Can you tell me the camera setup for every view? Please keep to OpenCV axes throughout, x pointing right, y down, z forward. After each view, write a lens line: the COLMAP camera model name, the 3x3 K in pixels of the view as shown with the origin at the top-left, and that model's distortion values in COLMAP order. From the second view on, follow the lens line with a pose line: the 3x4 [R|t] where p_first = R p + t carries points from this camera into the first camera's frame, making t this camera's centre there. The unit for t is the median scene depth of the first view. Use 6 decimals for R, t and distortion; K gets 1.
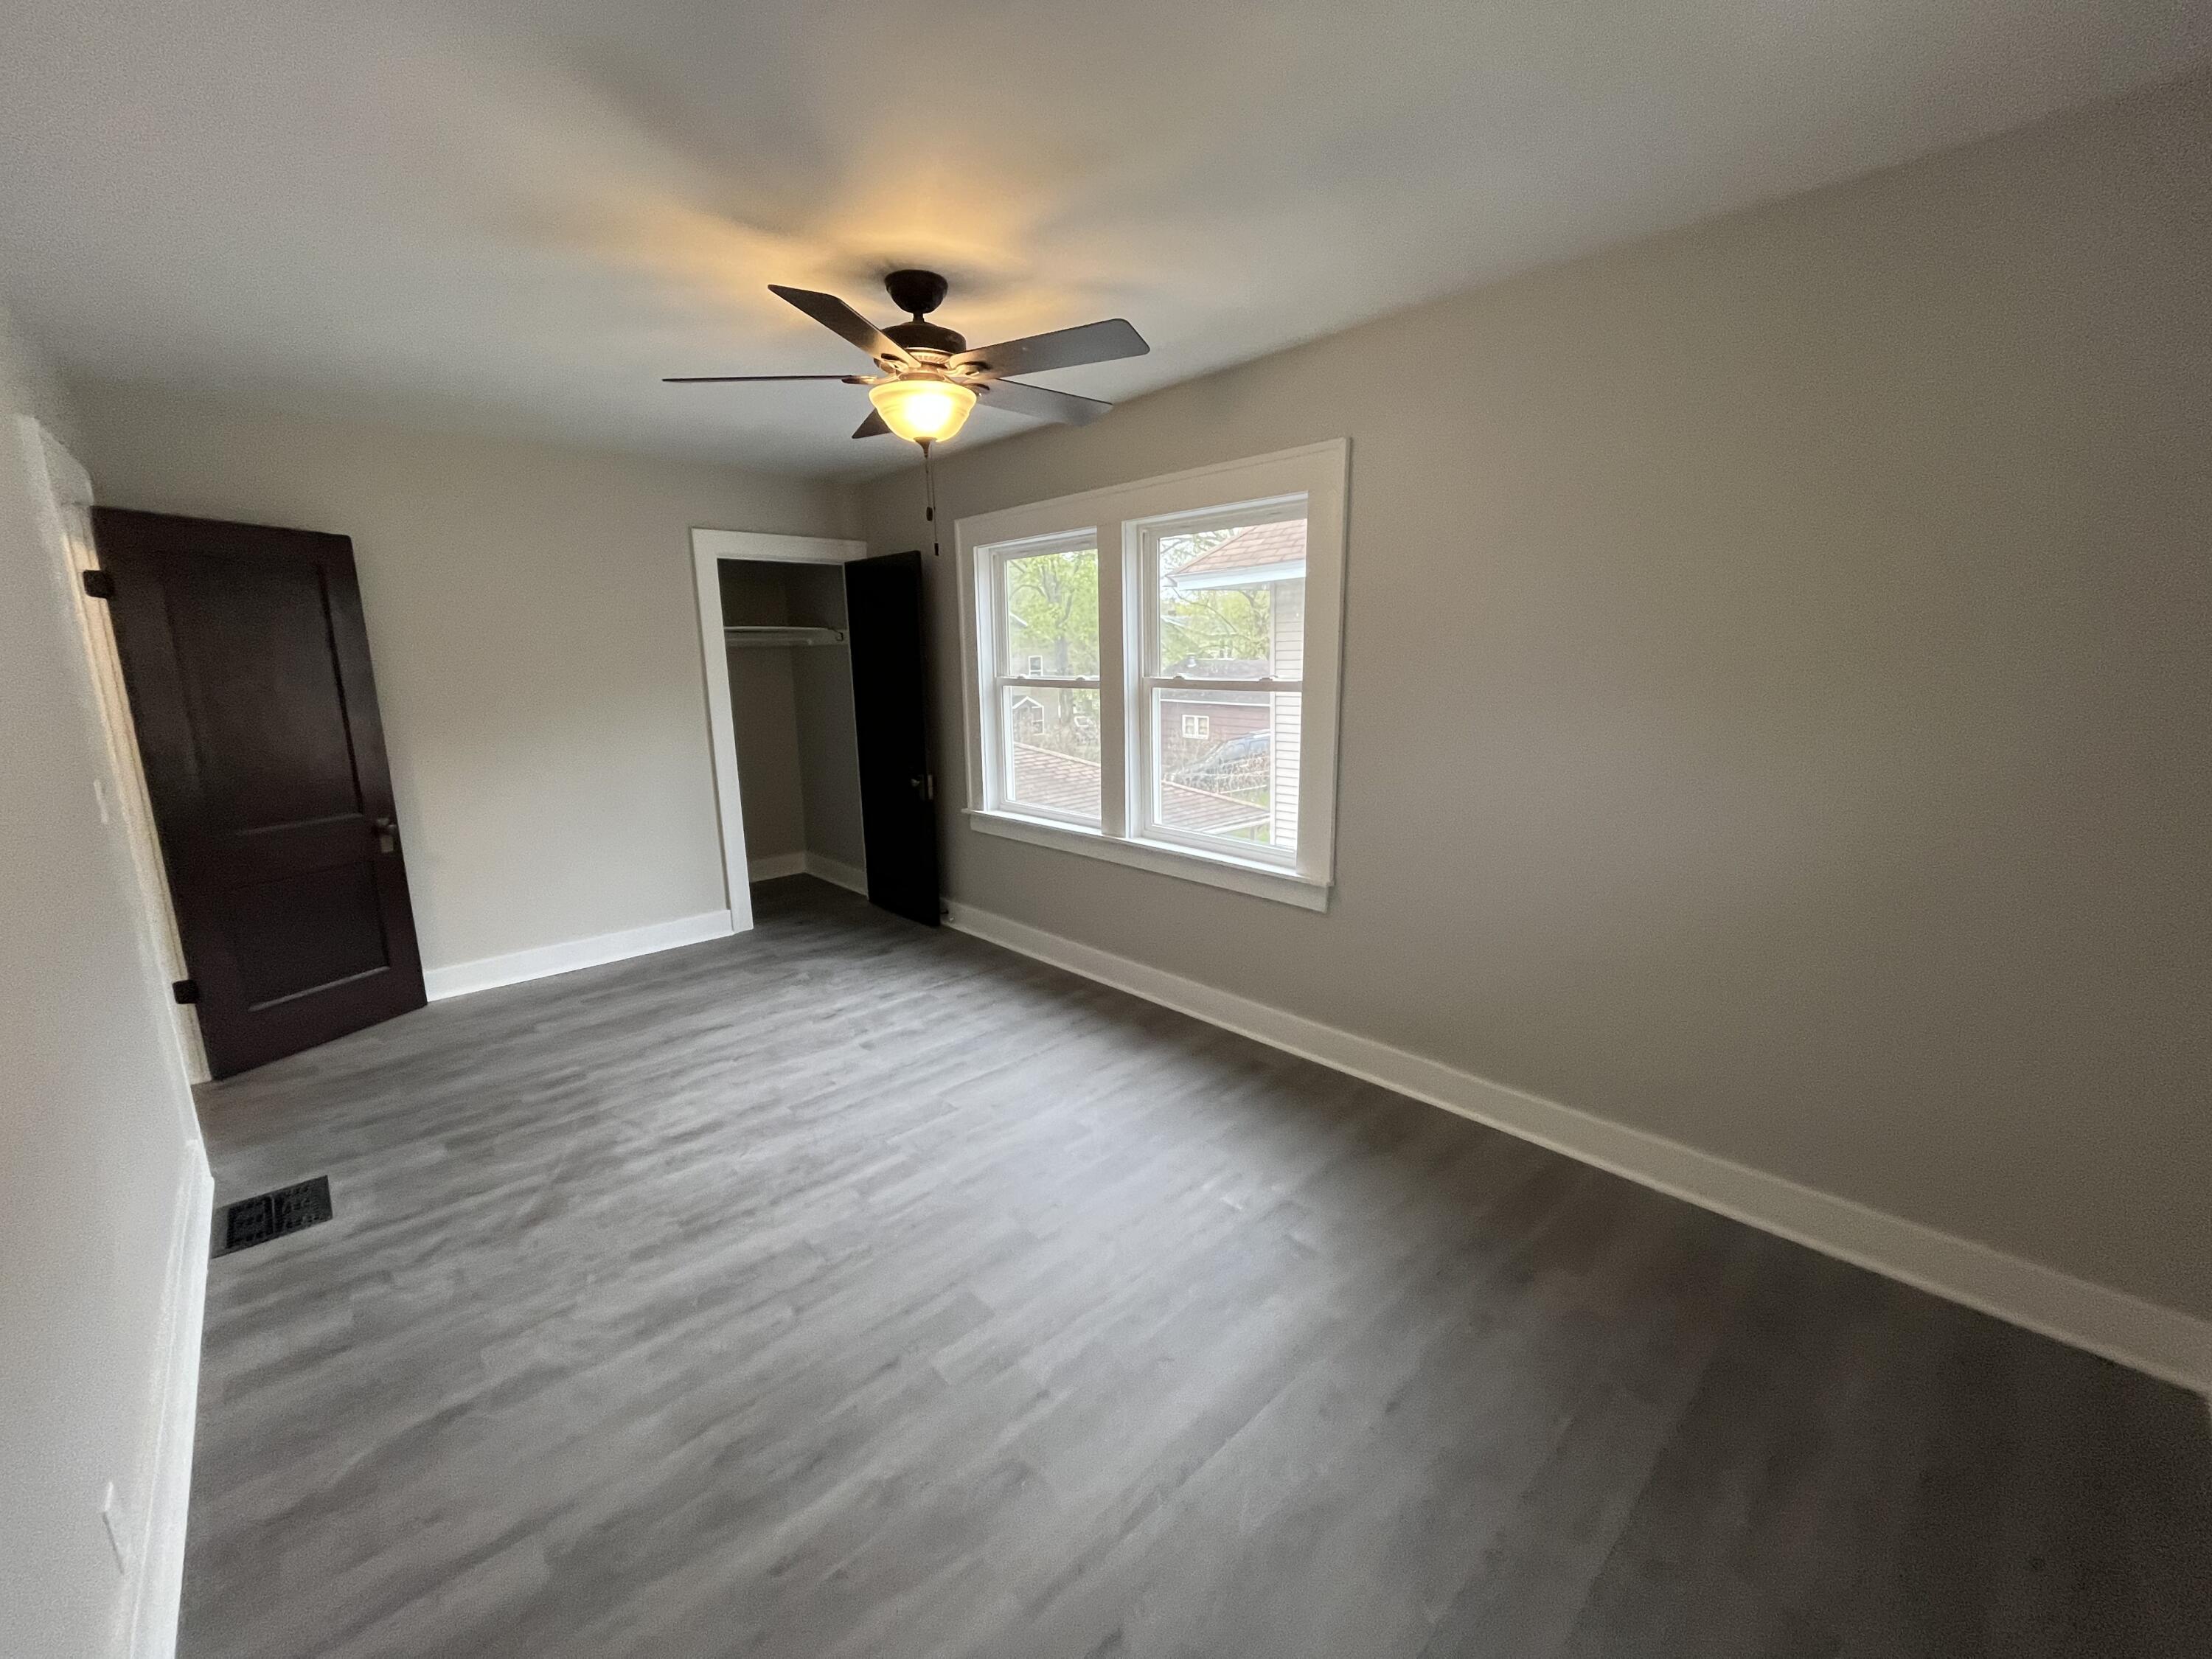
lens RADIAL K [[892.9, 0, 1097.2], [0, 892.9, 827.5], [0, 0, 1]] dist [-0.002976, -0.000719]
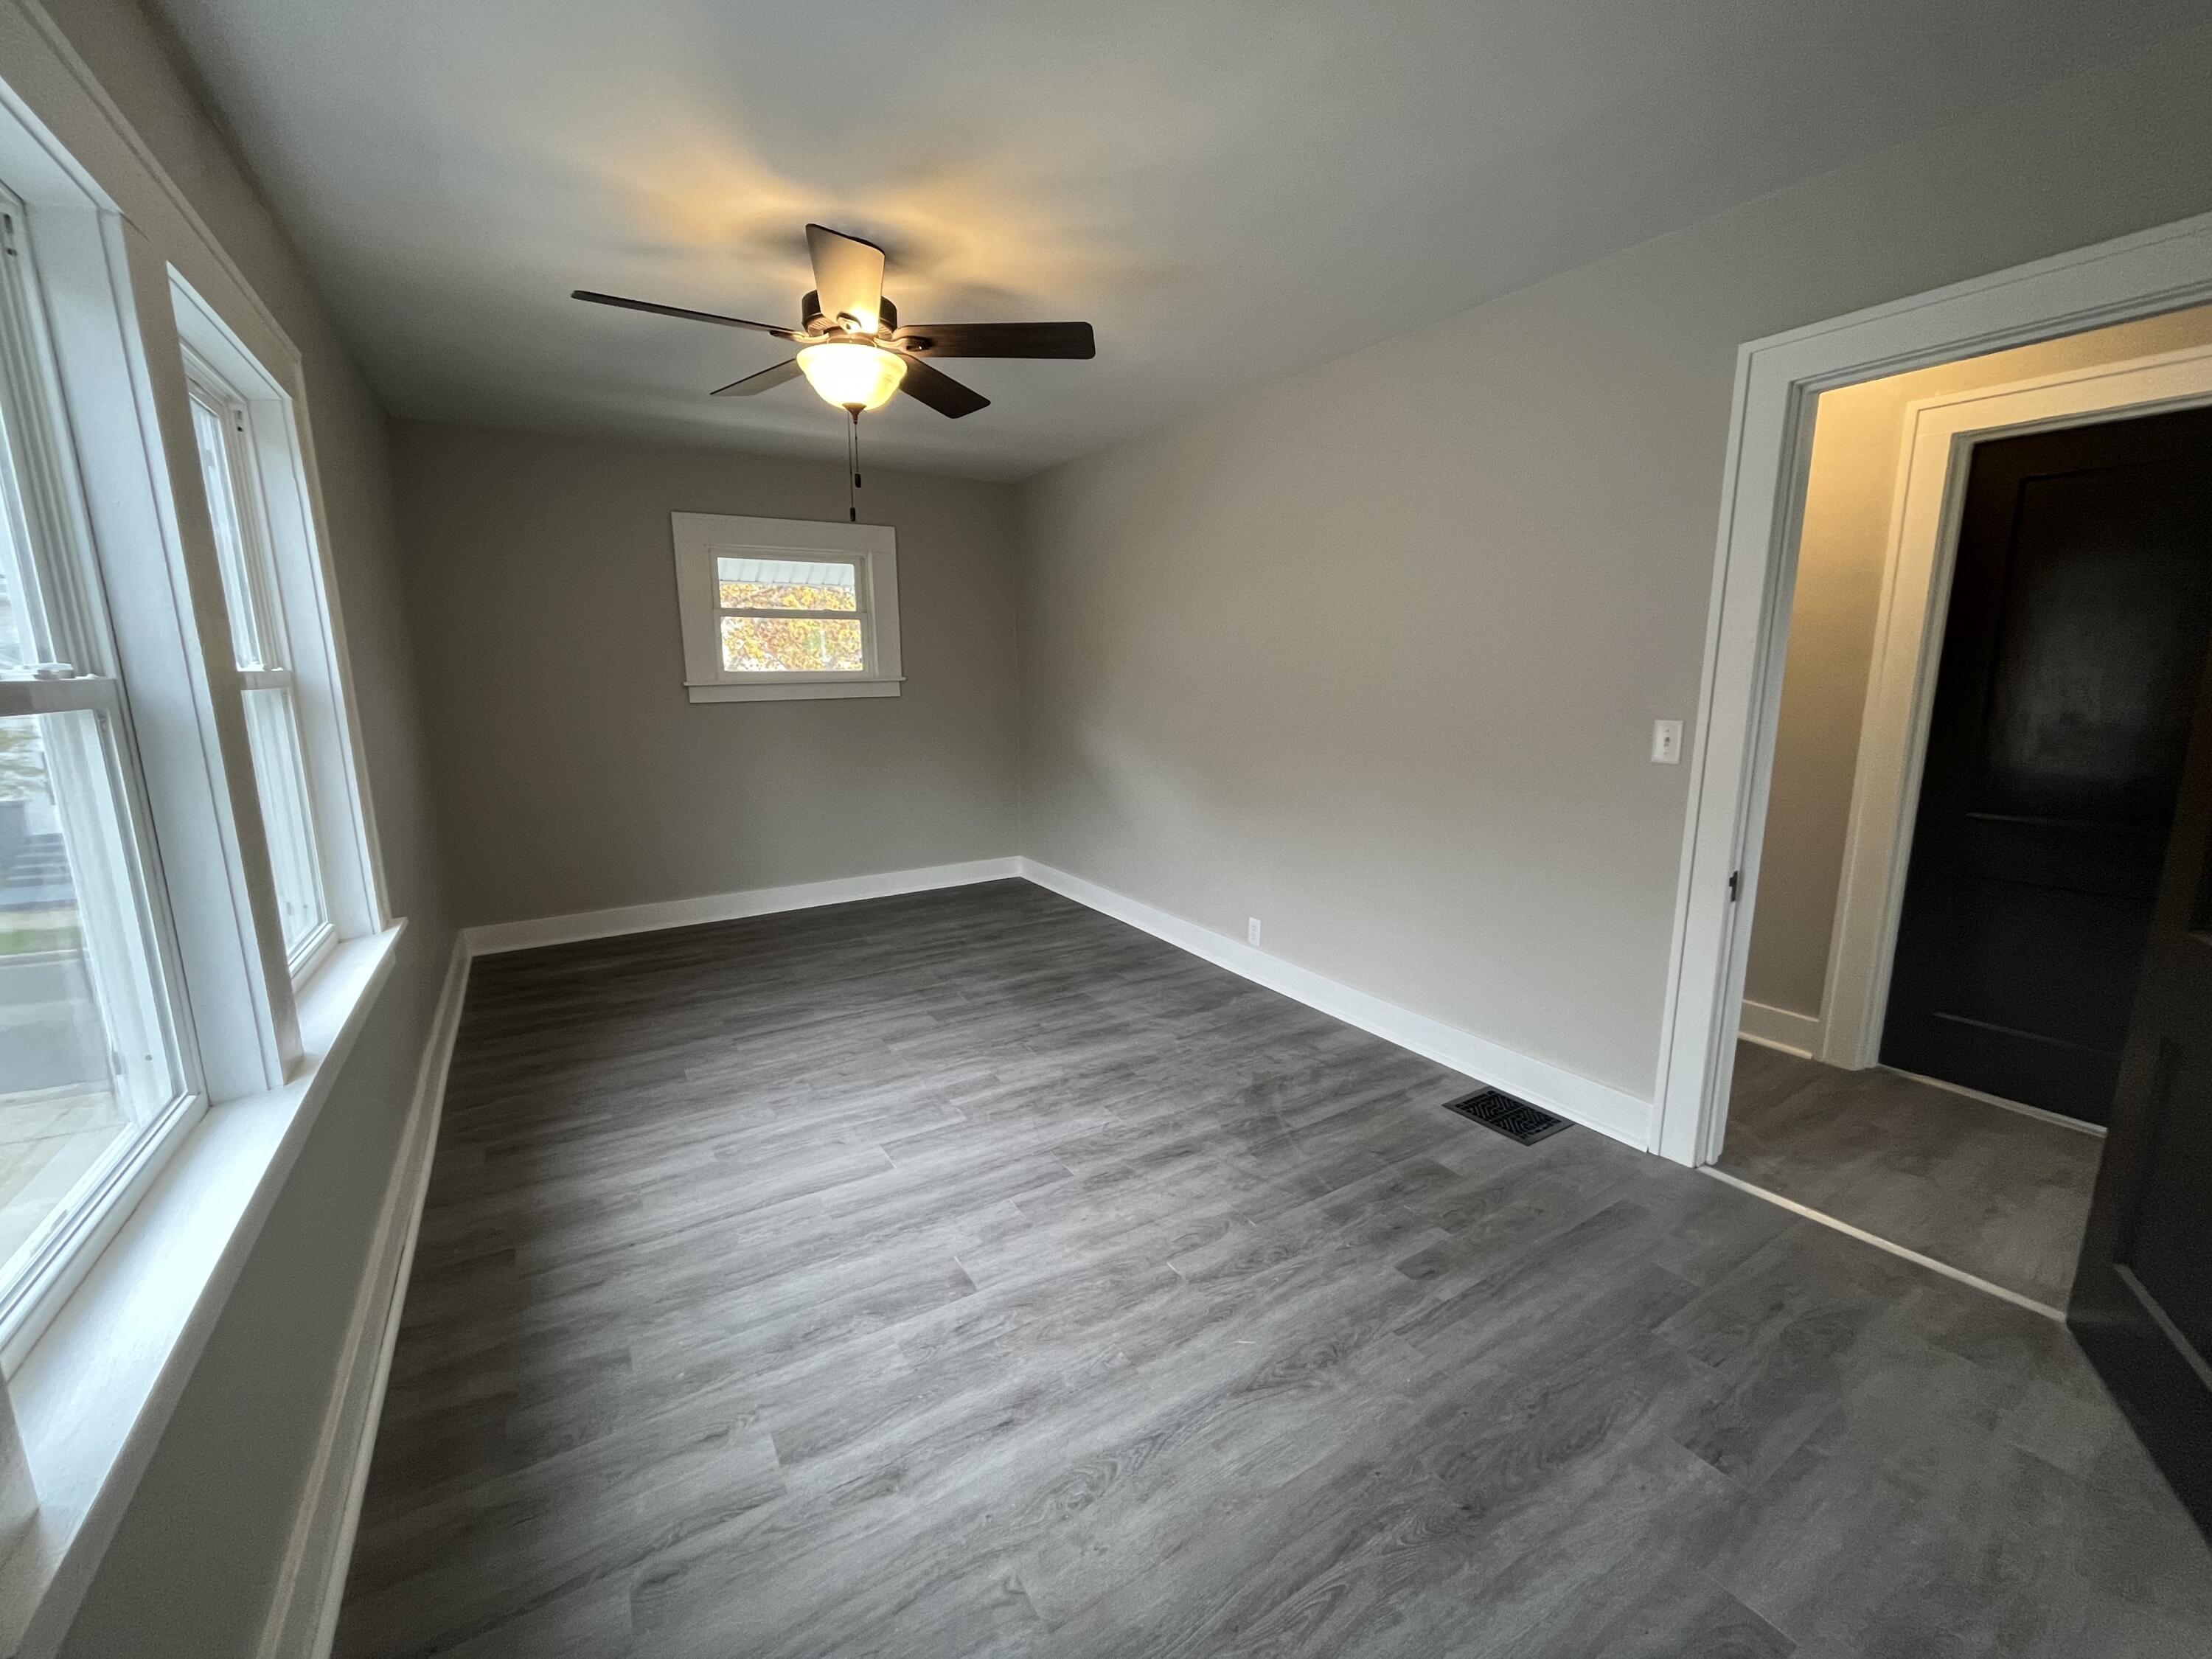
lens RADIAL K [[892.9, 0, 1097.2], [0, 892.9, 827.5], [0, 0, 1]] dist [-0.002976, -0.000719]
pose [[-0.981248, -0.010928, 0.192441, -0.560724], [0.060846, 0.929782, 0.363048, -0.292609], [-0.182896, 0.367949, -0.911681, 1.742694]]
